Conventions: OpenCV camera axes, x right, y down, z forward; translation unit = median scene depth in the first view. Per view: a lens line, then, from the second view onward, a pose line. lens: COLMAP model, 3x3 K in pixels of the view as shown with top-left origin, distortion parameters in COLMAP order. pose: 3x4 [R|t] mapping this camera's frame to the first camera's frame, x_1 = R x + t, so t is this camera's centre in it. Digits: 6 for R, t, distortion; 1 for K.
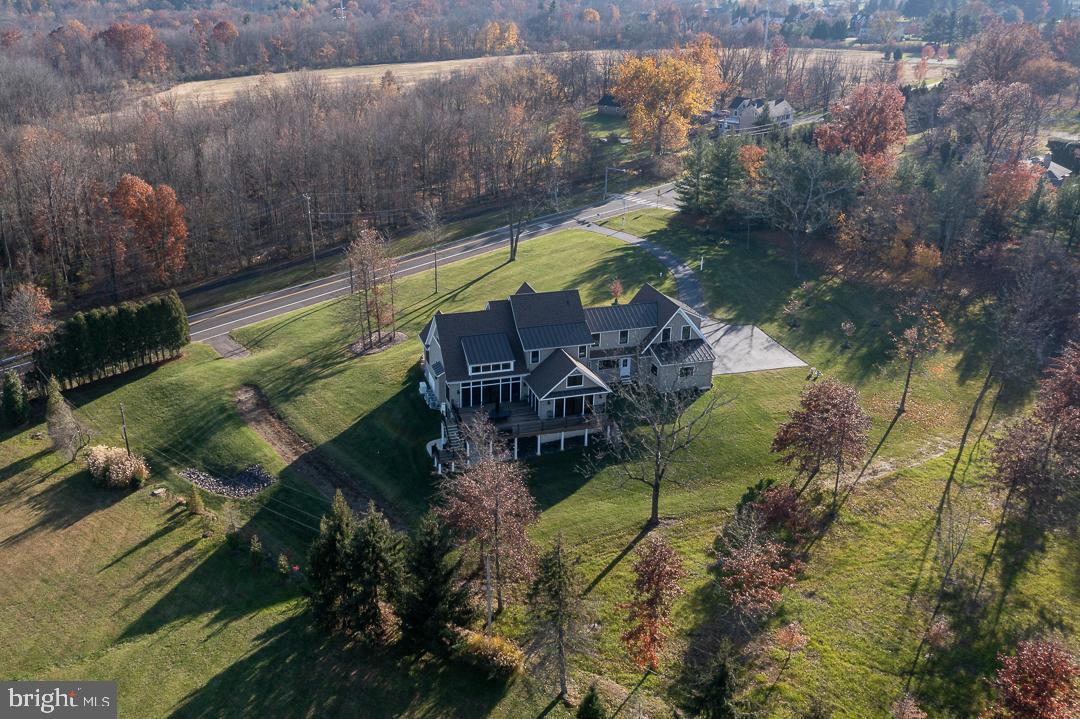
lens RADIAL K [[925.1, 0, 489.7], [0, 925.1, 356.2], [0, 0, 1]] dist [-0.006209, 0.000768]
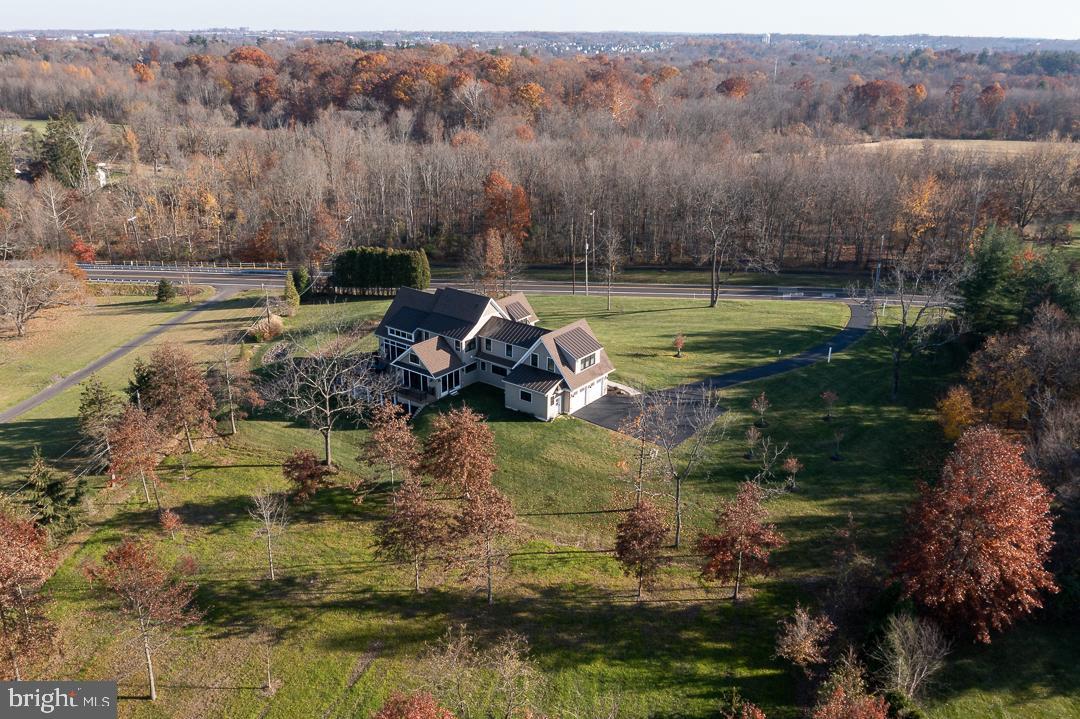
lens RADIAL K [[852.0, 0, 540.0], [0, 852.0, 359.5], [0, 0, 1]] dist [-0.017475, -0.000452]
pose [[0.613218, 0.294021, -0.733154, 0.953575], [-0.320360, 0.940957, 0.109404, -0.139019], [0.722034, 0.167785, 0.671205, 0.349526]]
